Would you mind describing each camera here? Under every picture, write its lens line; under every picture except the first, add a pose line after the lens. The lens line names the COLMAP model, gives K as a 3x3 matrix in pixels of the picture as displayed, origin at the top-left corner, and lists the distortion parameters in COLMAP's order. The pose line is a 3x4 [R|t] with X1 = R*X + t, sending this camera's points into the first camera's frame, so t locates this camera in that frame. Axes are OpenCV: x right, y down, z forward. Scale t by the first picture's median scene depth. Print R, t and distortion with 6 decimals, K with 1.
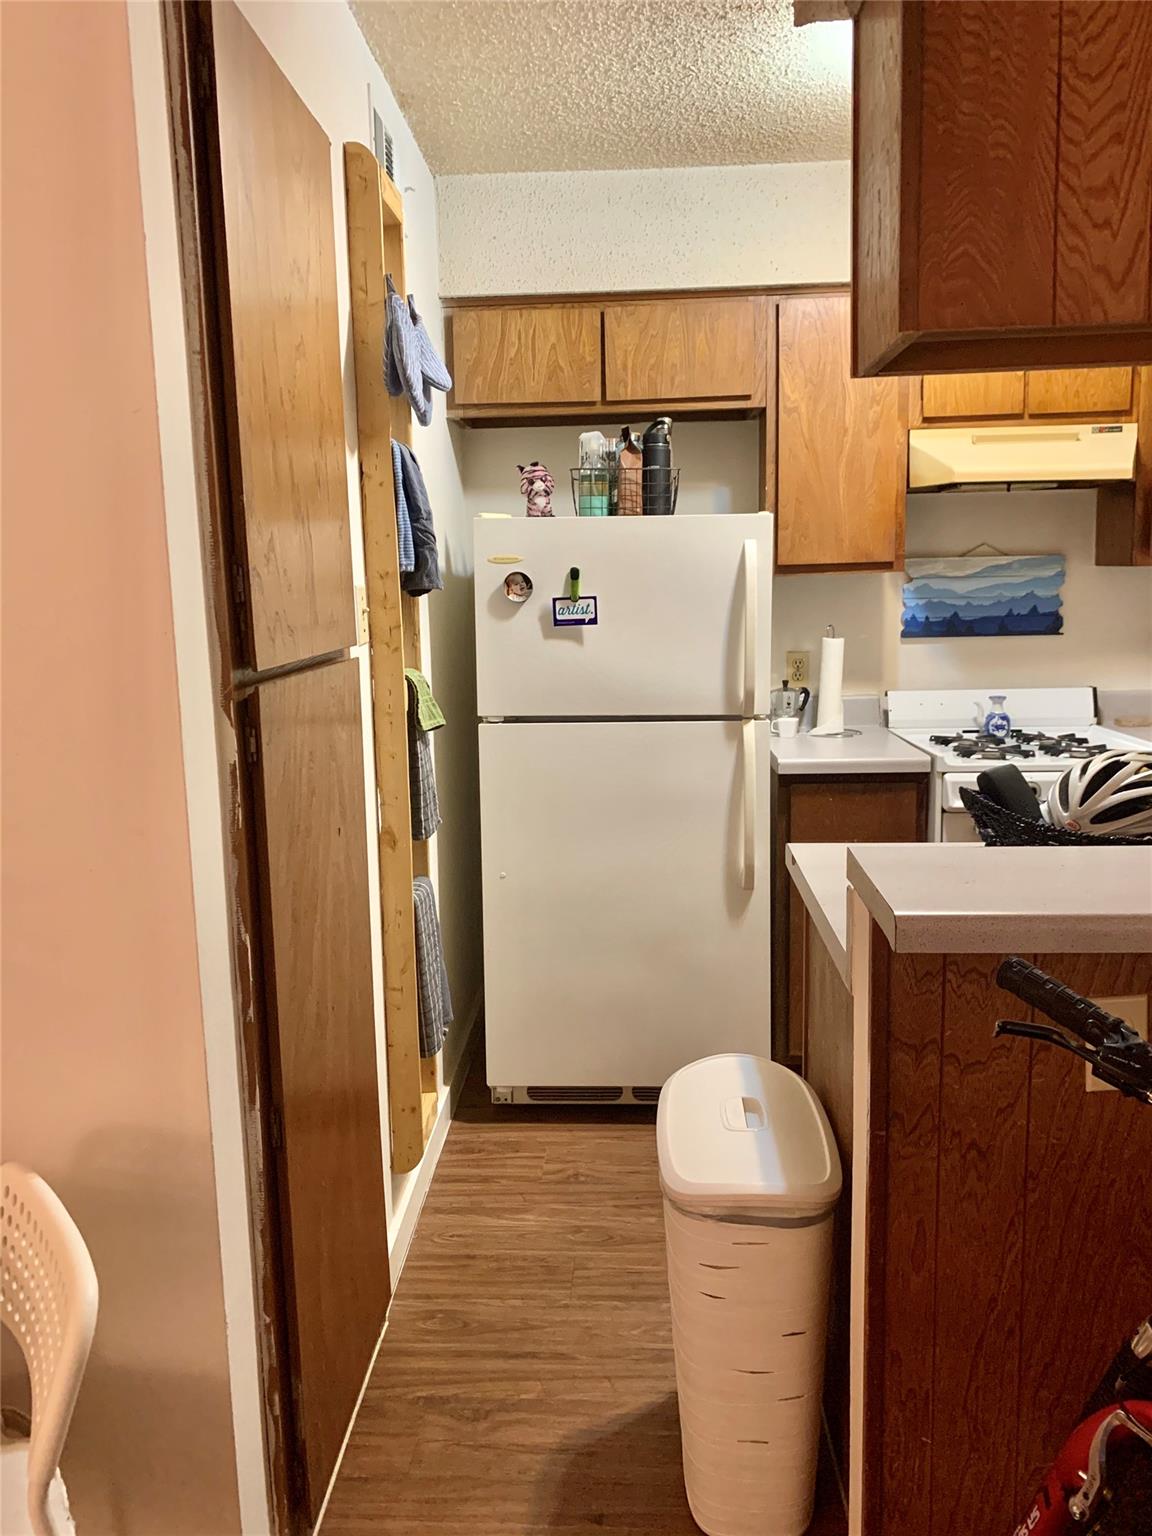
lens RADIAL K [[1170.5, 0, 576.7], [0, 1170.5, 768.7], [0, 0, 1]] dist [-0.009440, -0.000521]
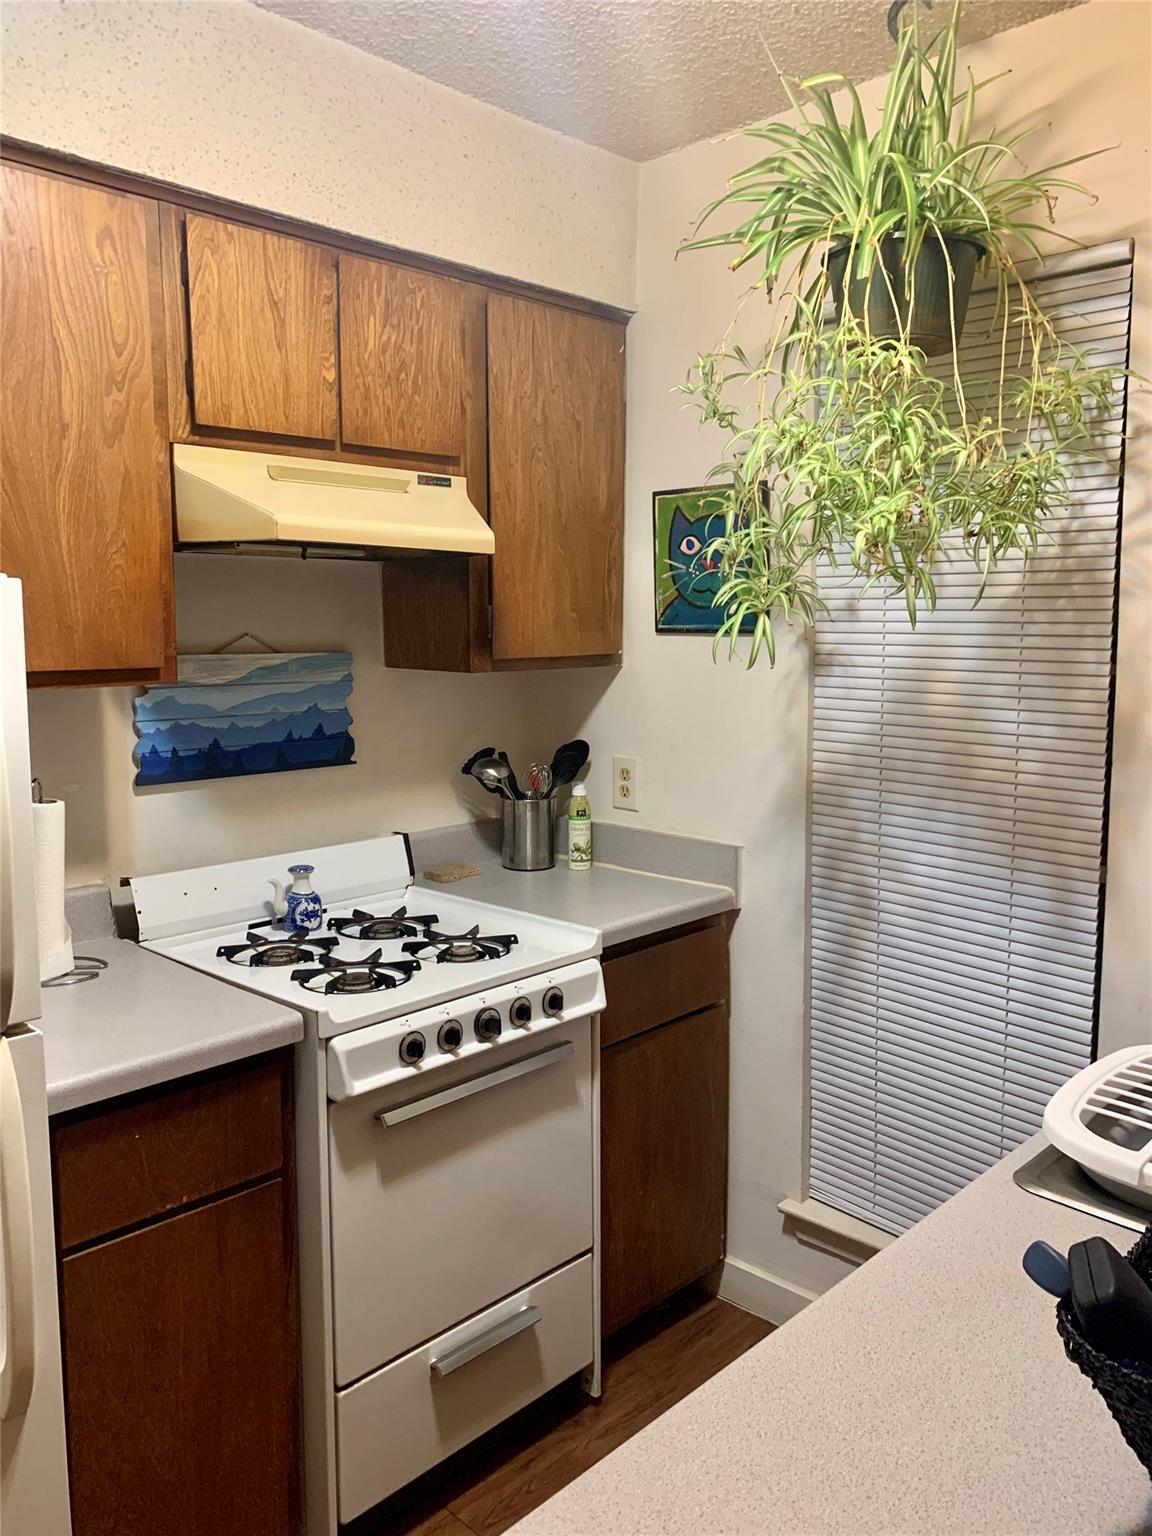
lens RADIAL K [[1170.5, 0, 582.1], [0, 1170.5, 754.2], [0, 0, 1]] dist [-0.009440, -0.000521]
pose [[0.660324, -0.058333, 0.748712, -0.022573], [0.106757, 0.994145, -0.016700, -0.097646], [-0.743354, 0.090958, 0.662685, 0.445938]]
